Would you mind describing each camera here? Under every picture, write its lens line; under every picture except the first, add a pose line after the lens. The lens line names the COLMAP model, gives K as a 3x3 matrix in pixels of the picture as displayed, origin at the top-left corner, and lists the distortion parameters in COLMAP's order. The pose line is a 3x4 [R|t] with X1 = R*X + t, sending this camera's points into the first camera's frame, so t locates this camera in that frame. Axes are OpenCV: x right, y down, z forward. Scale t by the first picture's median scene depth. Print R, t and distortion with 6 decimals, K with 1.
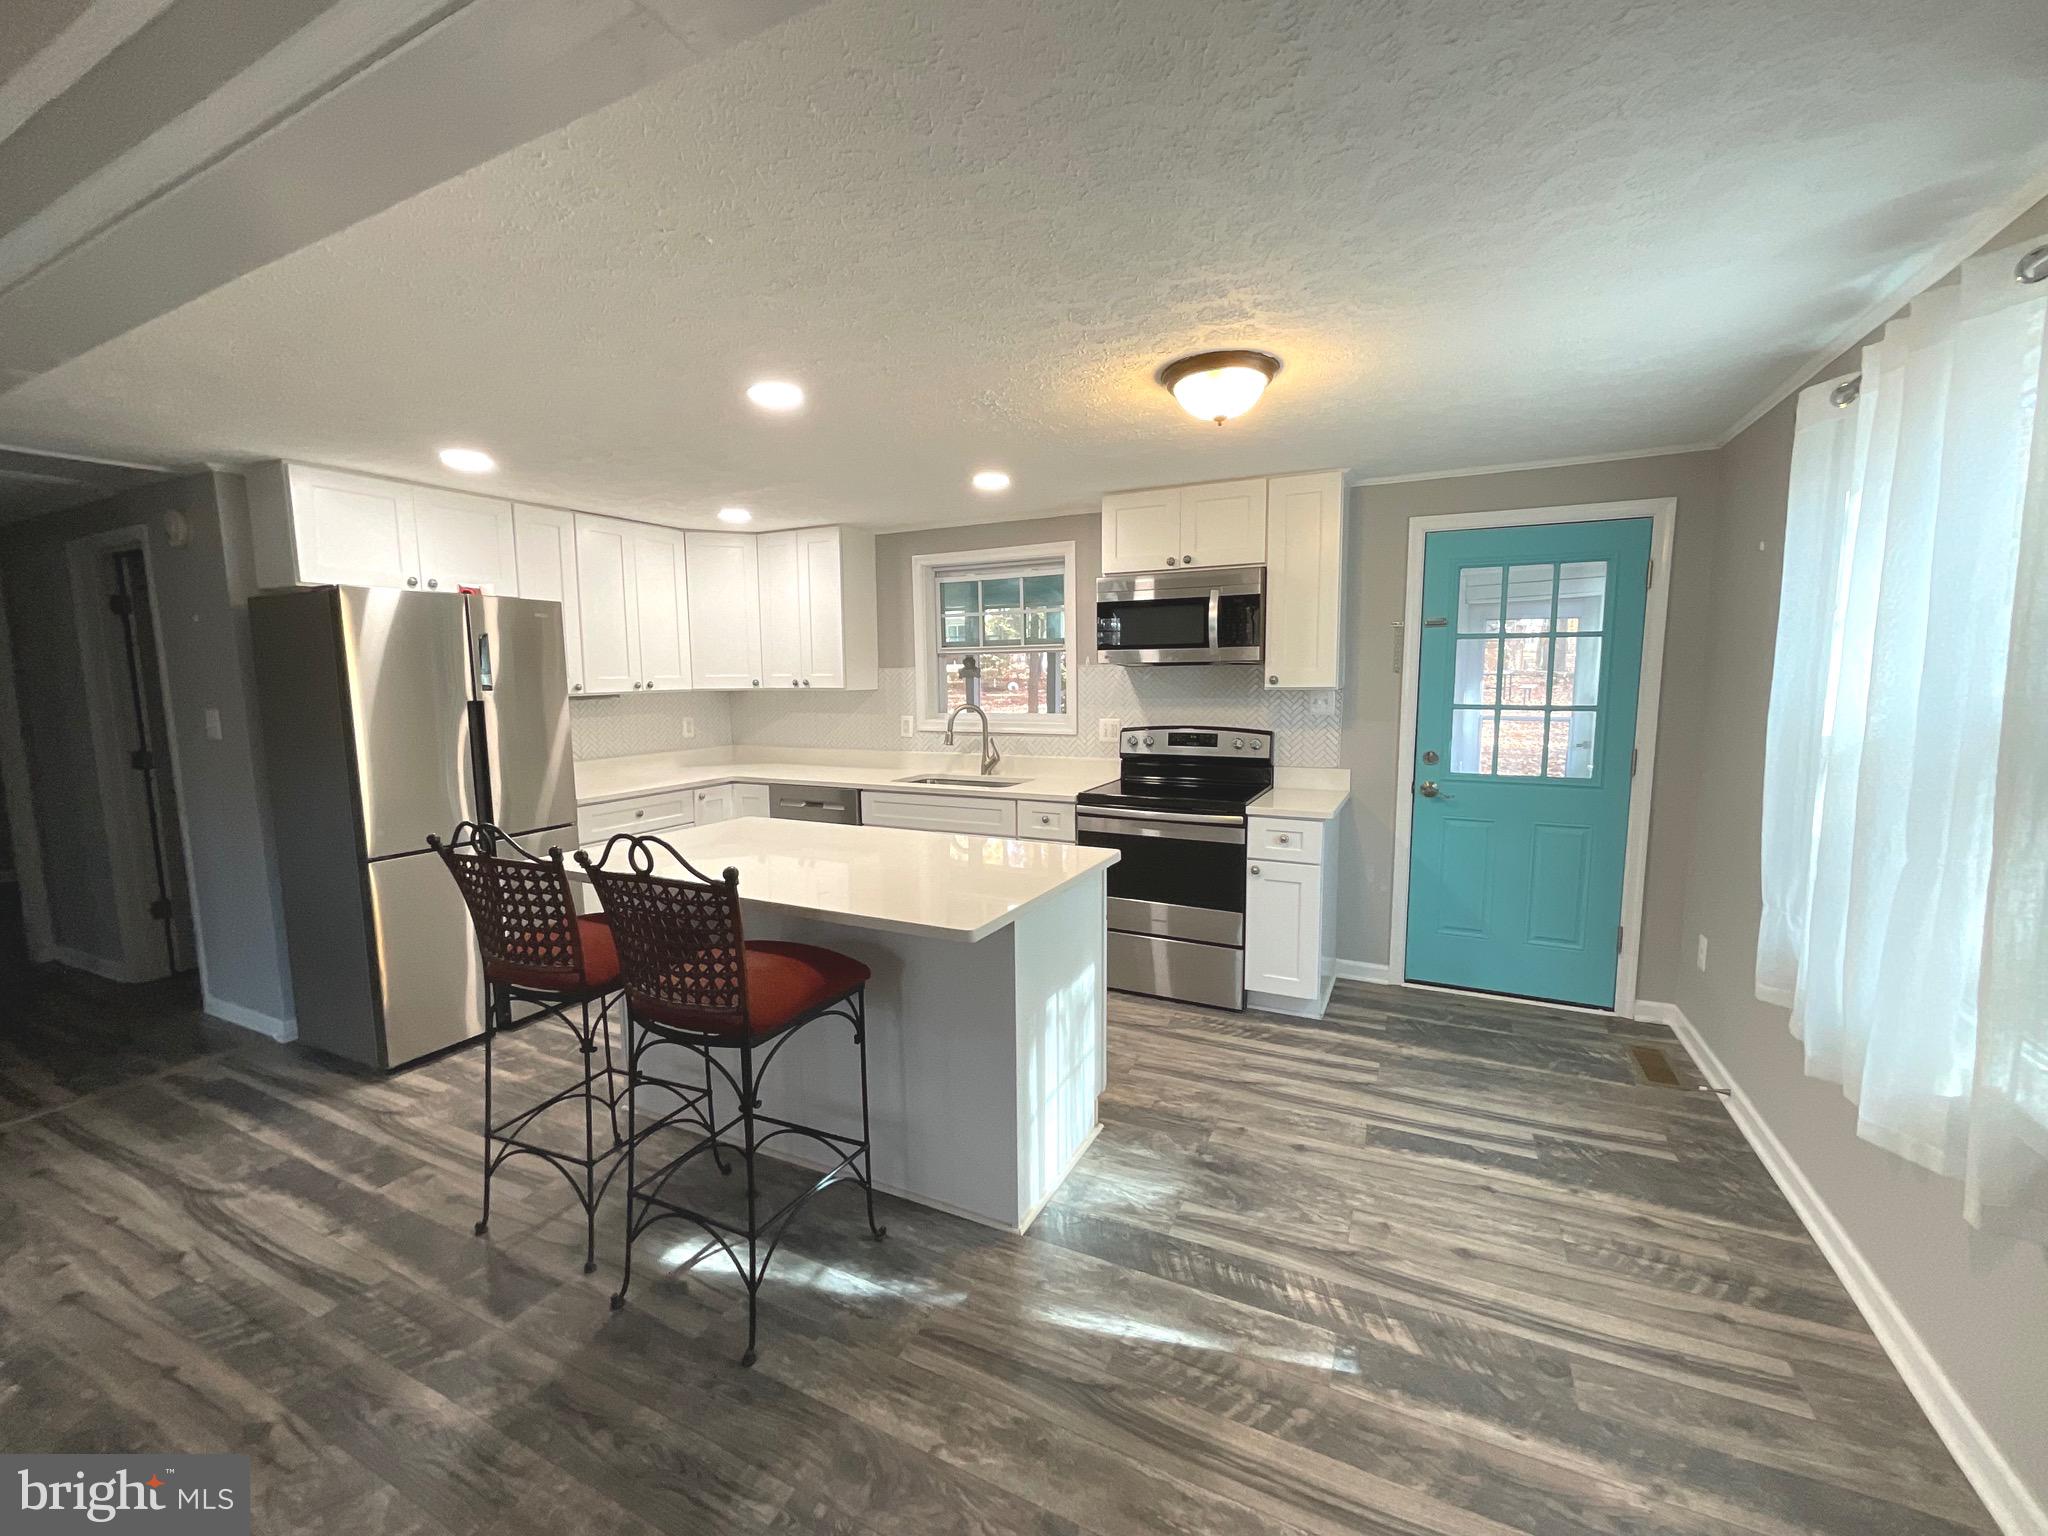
lens RADIAL K [[829.6, 0, 1032.7], [0, 829.6, 761.3], [0, 0, 1]] dist [-0.001678, -0.000351]
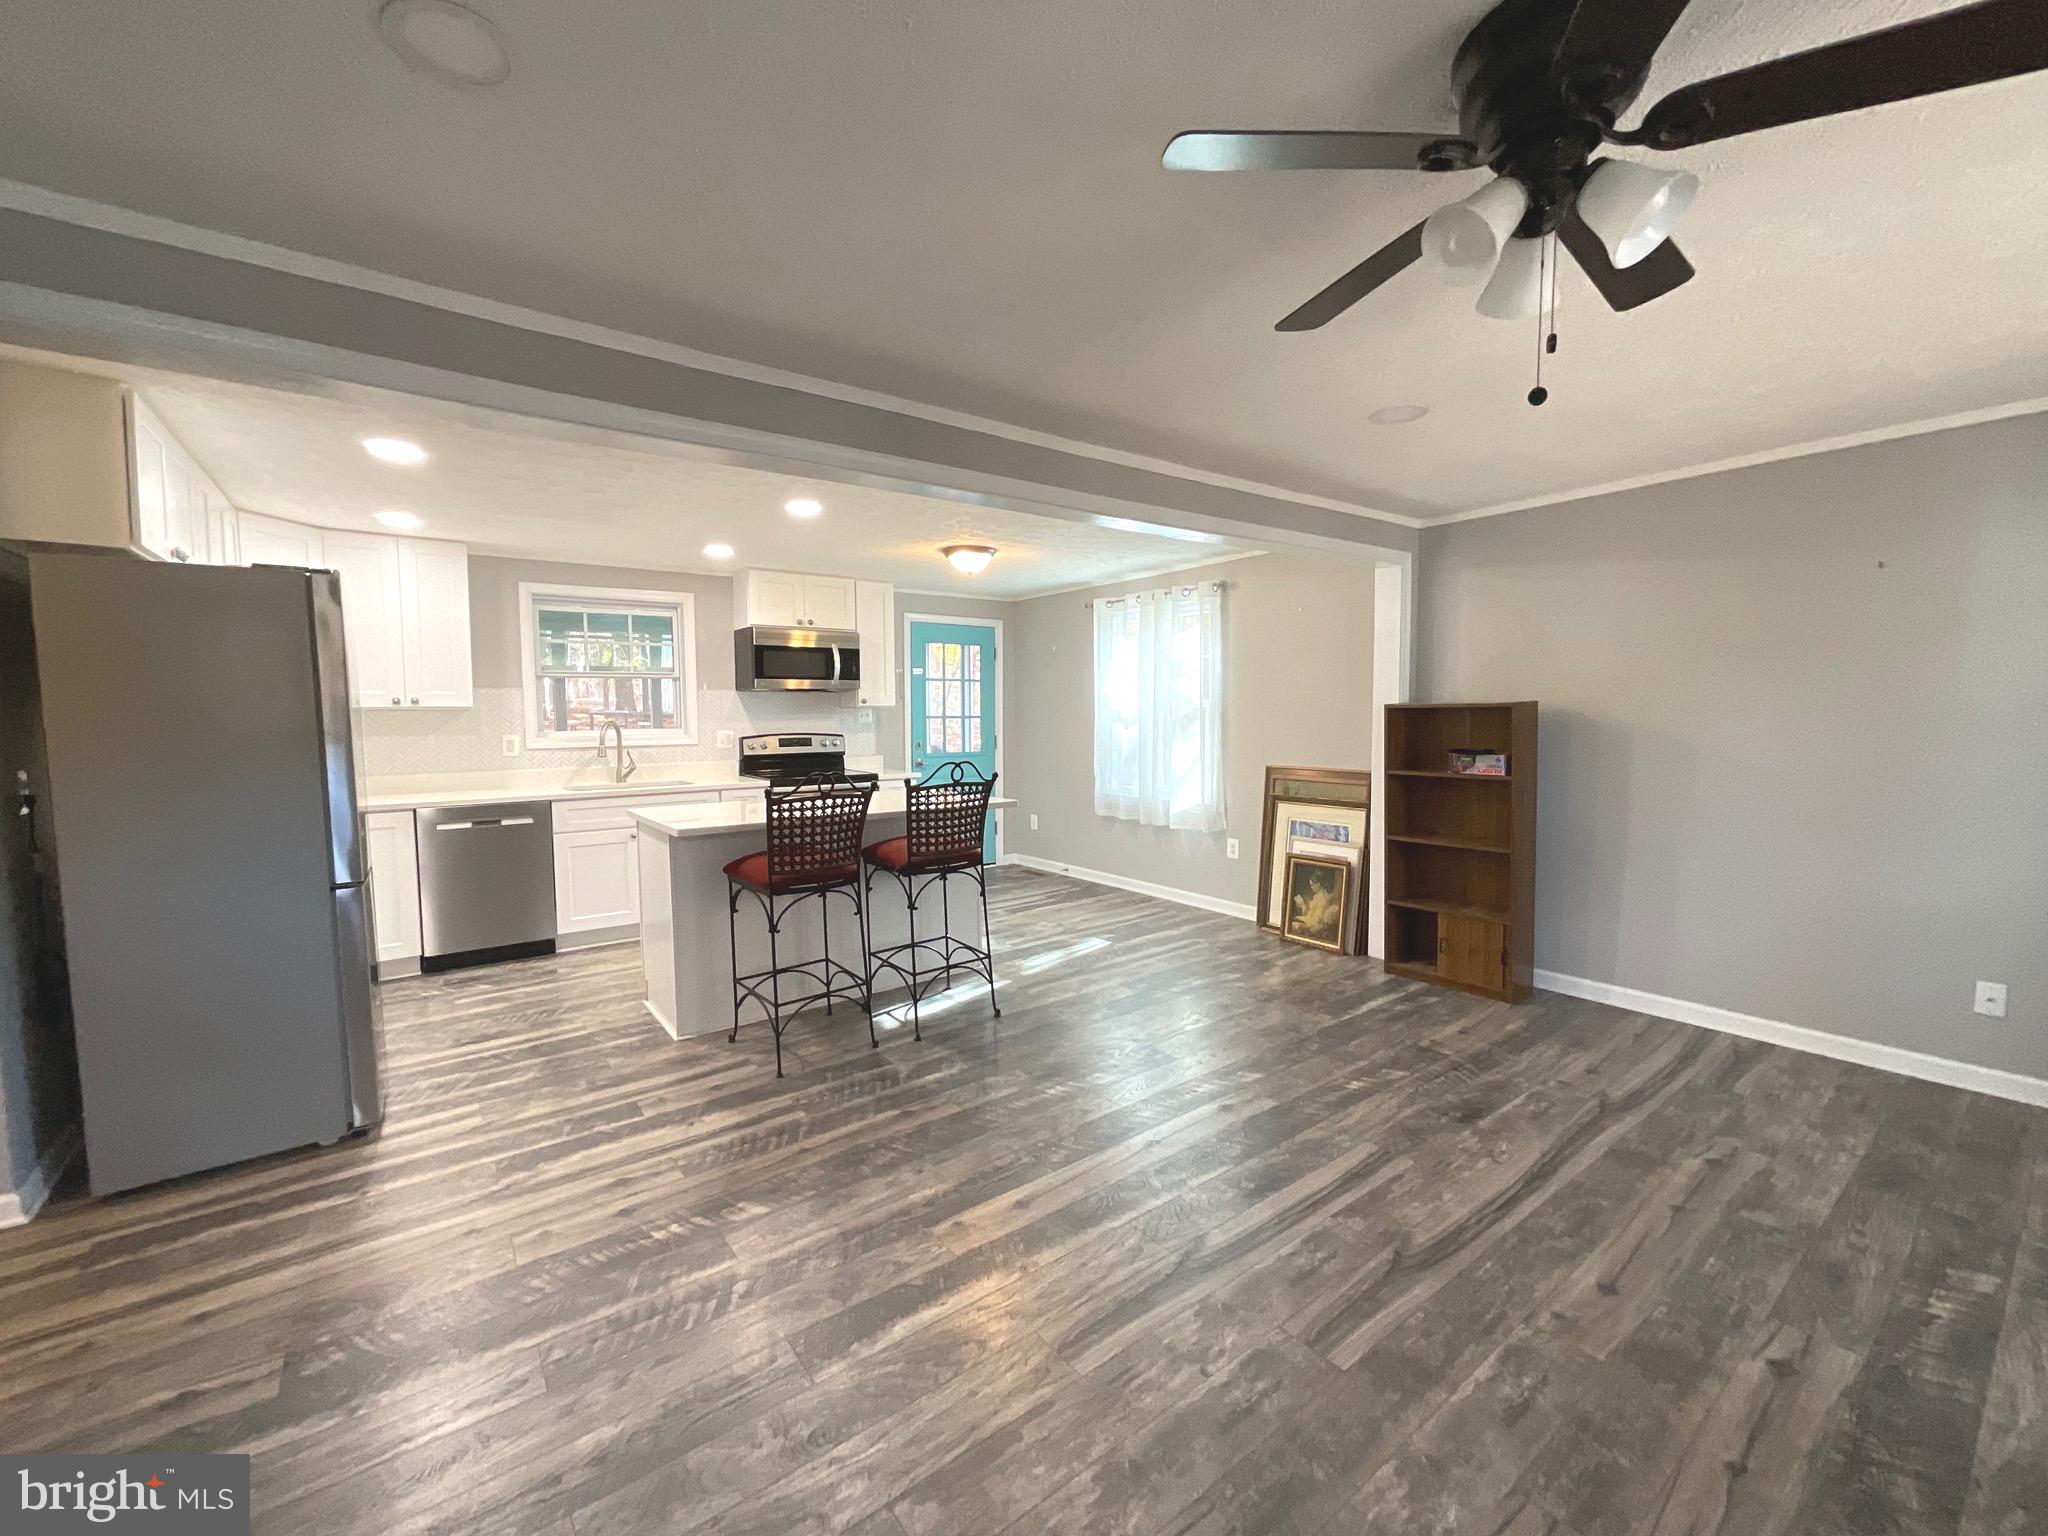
lens RADIAL K [[820.3, 0, 1024.0], [0, 820.3, 768.0], [0, 0, 1]] dist [-0.003230, 0.000085]
pose [[0.463265, -0.056520, 0.884416, -1.603548], [0.096469, 0.995250, 0.013072, 0.069605], [-0.880954, 0.079263, 0.466517, -0.047156]]
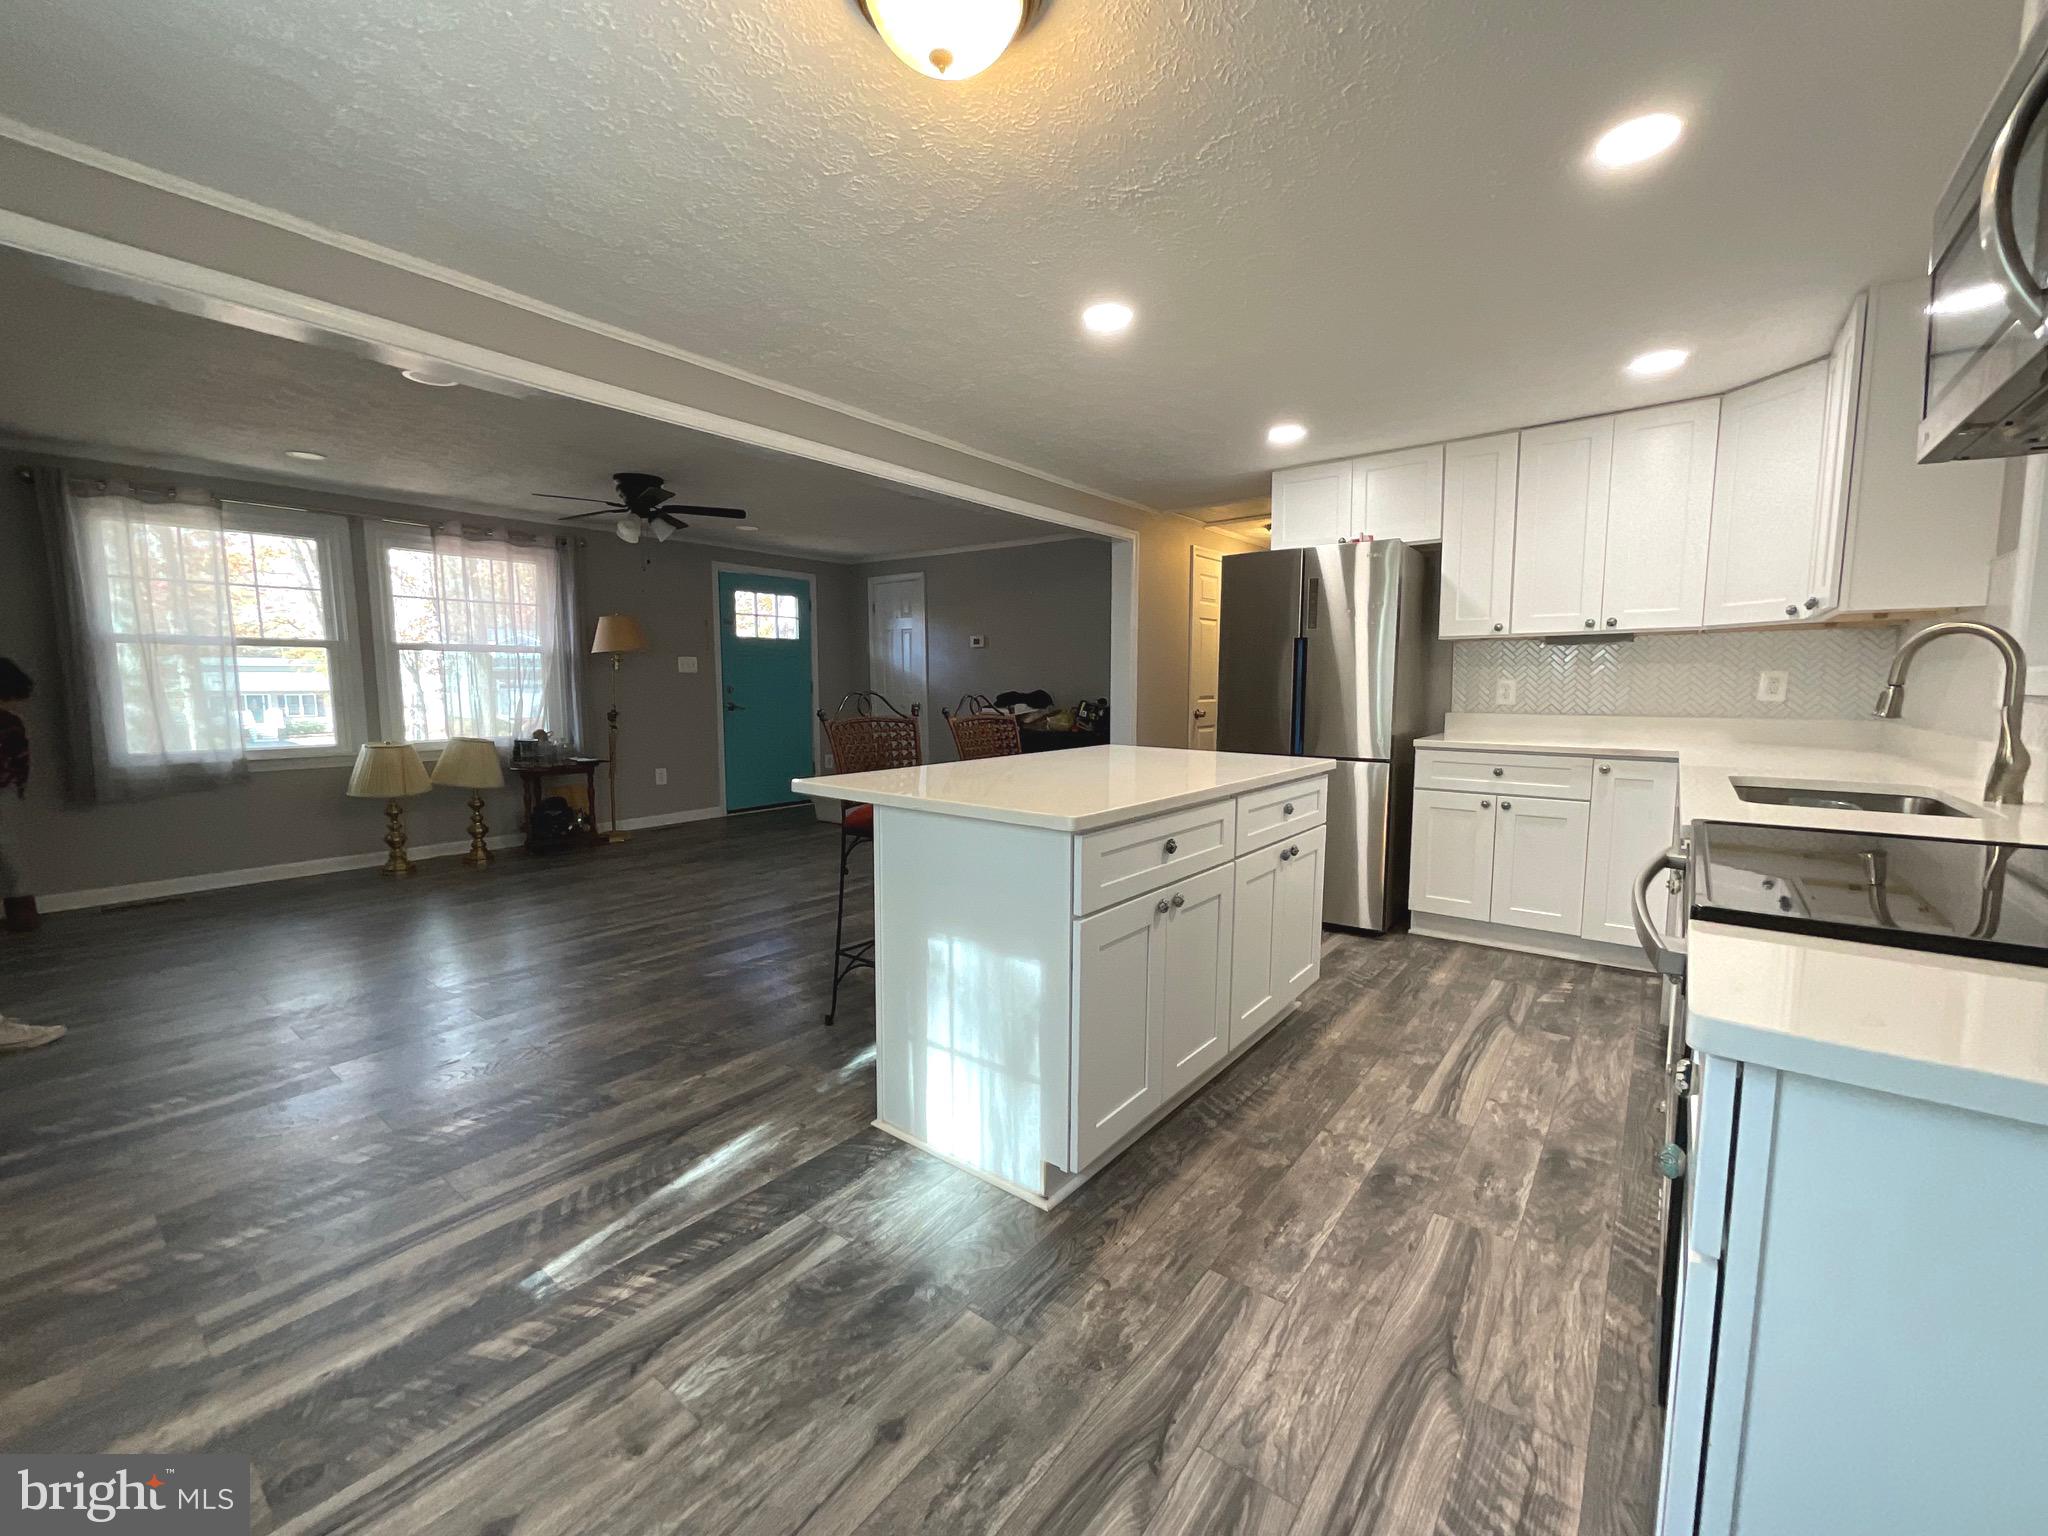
lens RADIAL K [[820.3, 0, 1024.0], [0, 820.3, 768.0], [0, 0, 1]] dist [-0.003230, 0.000085]
pose [[-0.212663, 0.109445, -0.970977, 0.828585], [-0.096149, 0.986541, 0.132258, -0.010599], [0.972384, 0.121485, -0.199278, 1.253932]]
